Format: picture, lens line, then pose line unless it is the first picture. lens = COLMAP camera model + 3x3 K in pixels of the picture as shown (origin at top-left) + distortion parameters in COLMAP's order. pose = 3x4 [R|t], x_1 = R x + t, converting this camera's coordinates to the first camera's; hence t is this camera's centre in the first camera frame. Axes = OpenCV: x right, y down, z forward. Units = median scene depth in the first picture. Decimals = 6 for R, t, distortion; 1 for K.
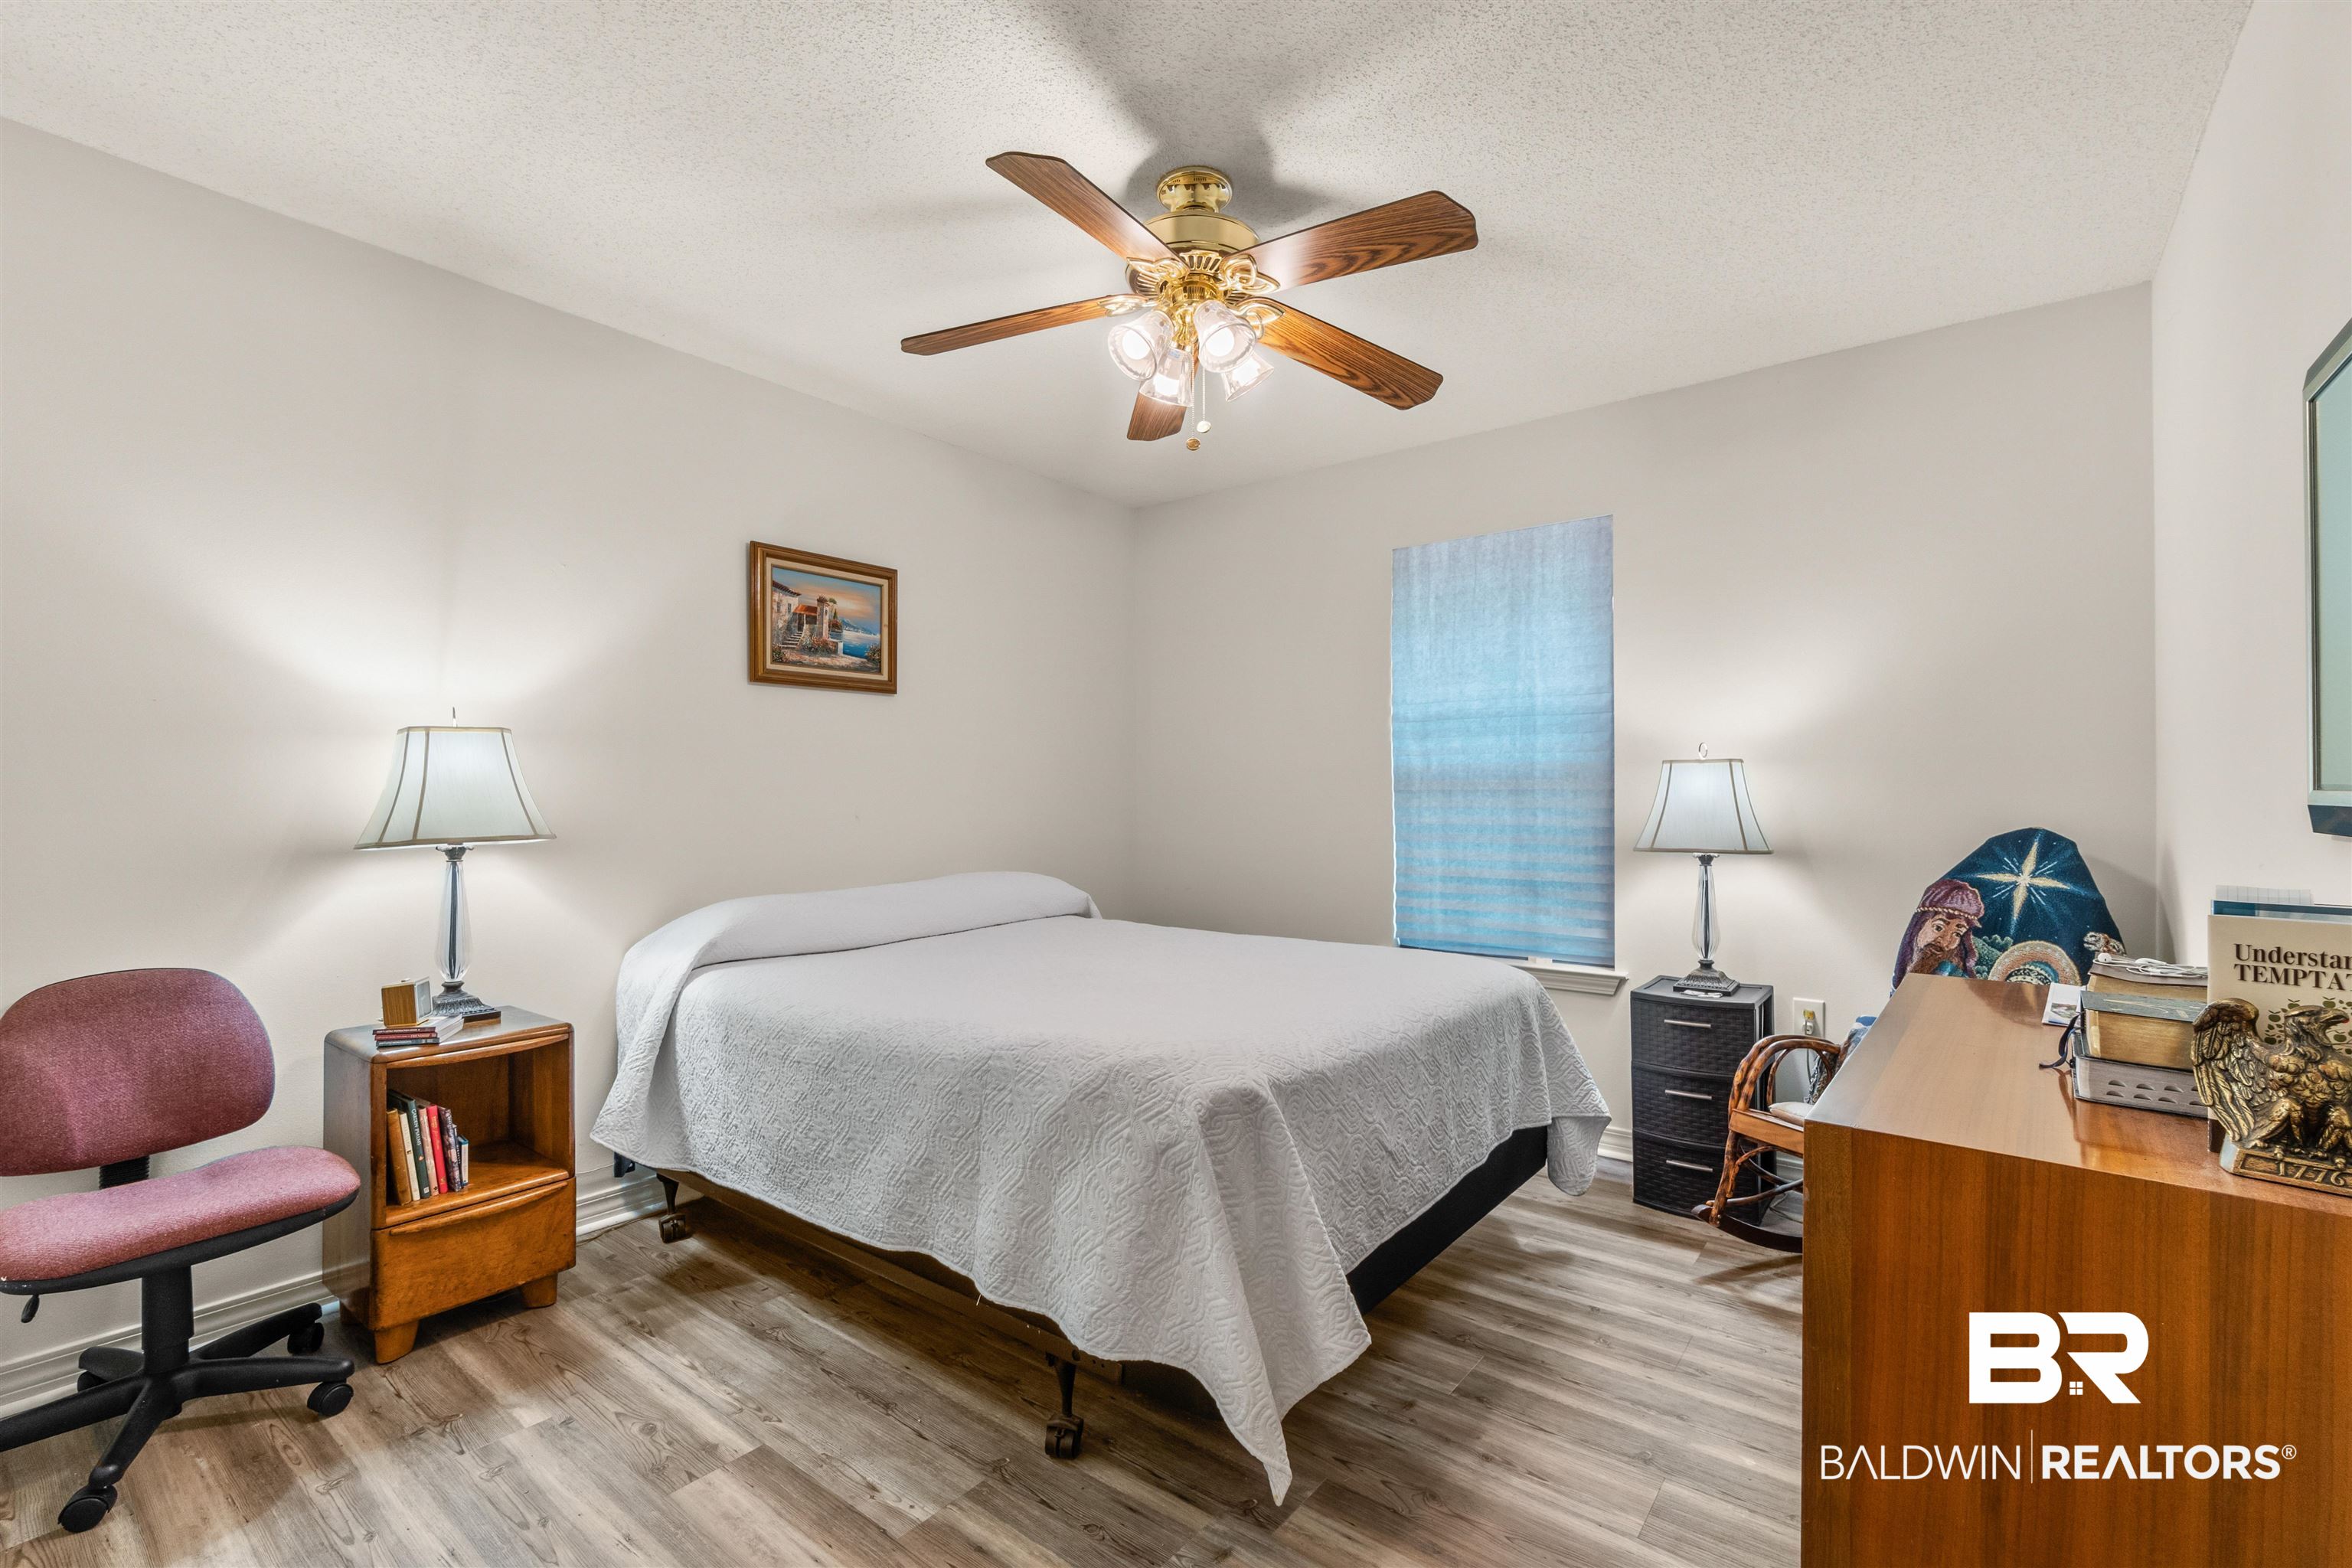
lens RADIAL K [[1031.6, 0, 1165.3], [0, 1031.6, 788.9], [0, 0, 1]] dist [0.010022, 0.000612]
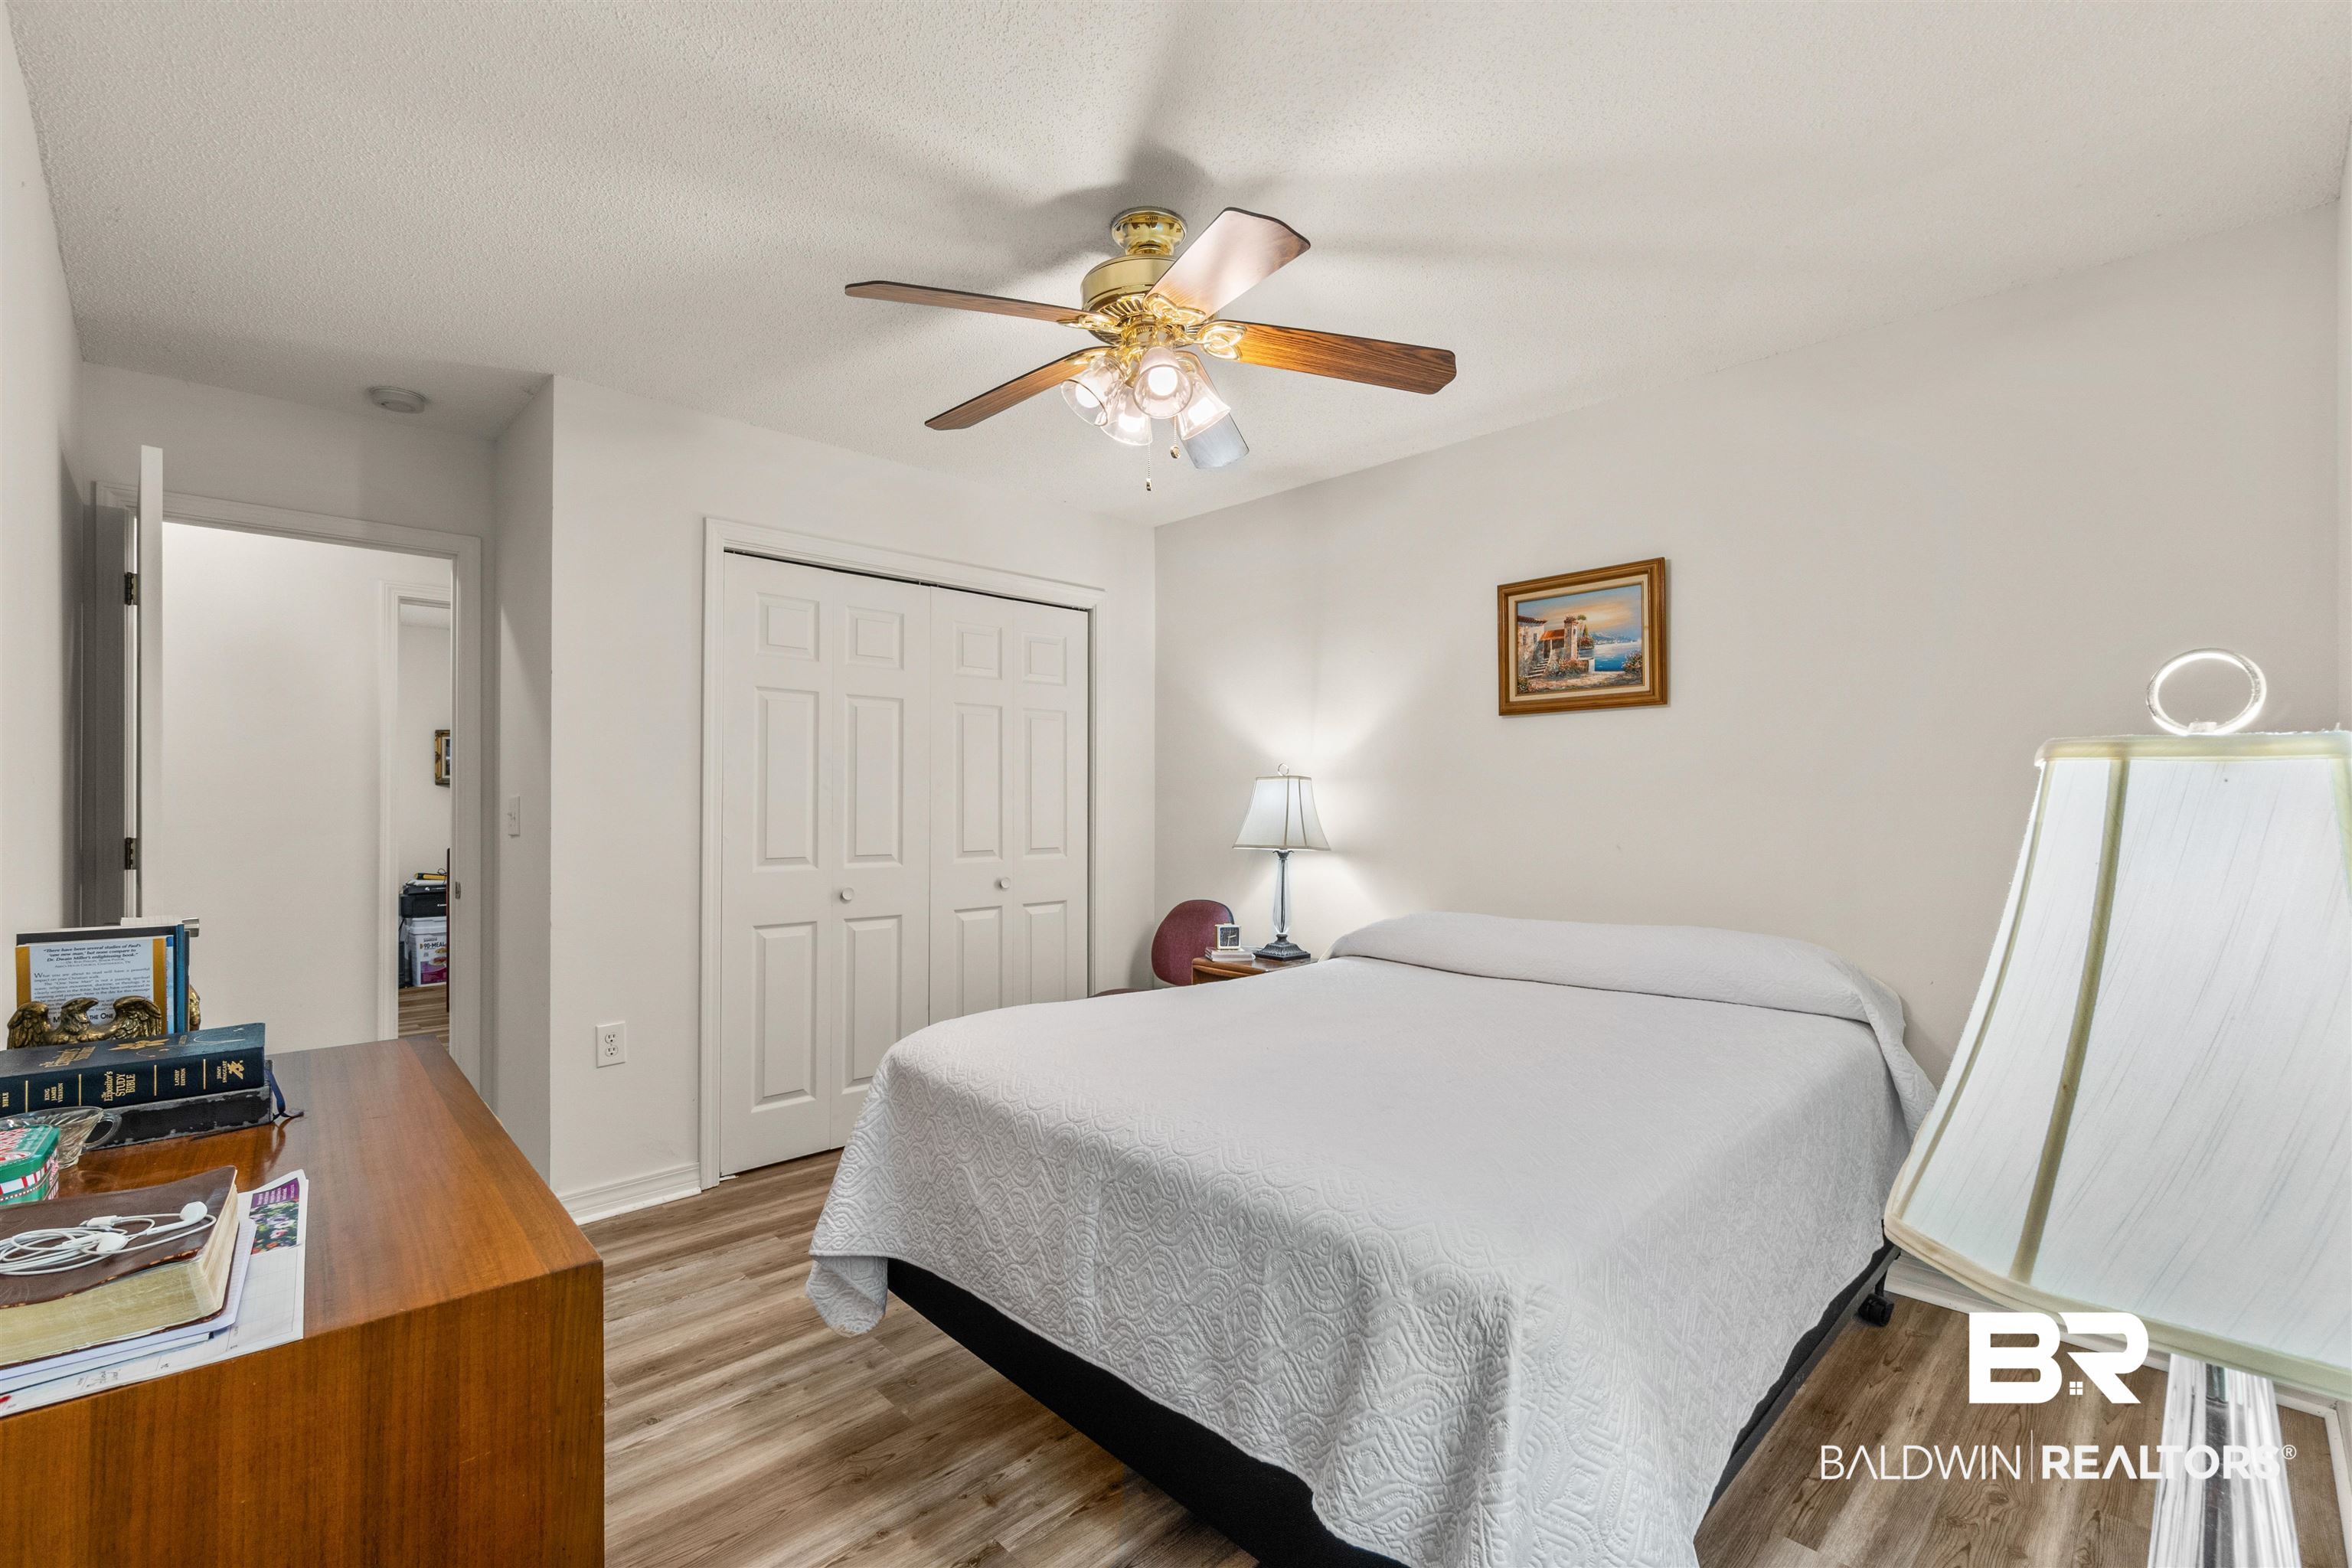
lens RADIAL K [[1031.6, 0, 1181.9], [0, 1031.6, 792.3], [0, 0, 1]] dist [0.010022, 0.000612]
pose [[-0.135885, -0.004046, -0.990716, 0.692401], [0.003027, 0.999985, -0.004499, -0.019429], [0.990720, -0.003610, -0.135871, 0.794860]]
